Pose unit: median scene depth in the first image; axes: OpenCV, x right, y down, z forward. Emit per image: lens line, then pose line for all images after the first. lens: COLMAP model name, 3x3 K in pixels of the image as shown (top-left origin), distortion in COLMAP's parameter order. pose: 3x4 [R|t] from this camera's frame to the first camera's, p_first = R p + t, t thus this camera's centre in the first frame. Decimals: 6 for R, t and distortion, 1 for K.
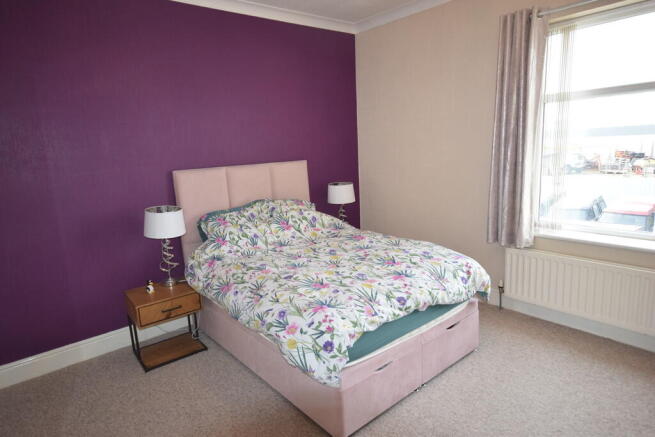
lens RADIAL K [[395.0, 0, 327.7], [0, 395.0, 219.3], [0, 0, 1]] dist [0.000682, 0.000041]
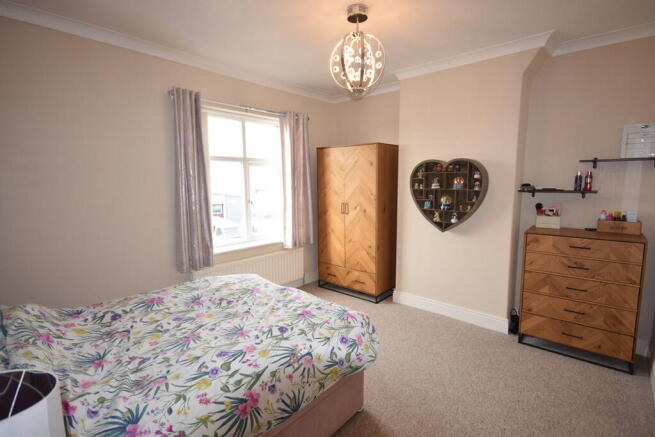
lens RADIAL K [[316.7, 0, 327.5], [0, 316.7, 217.7], [0, 0, 1]] dist [0.018017, -0.007637]
pose [[-0.135159, -0.071280, 0.988257, -0.753604], [0.201330, 0.974626, 0.097832, -0.139677], [-0.970154, 0.212188, -0.117379, 0.874551]]
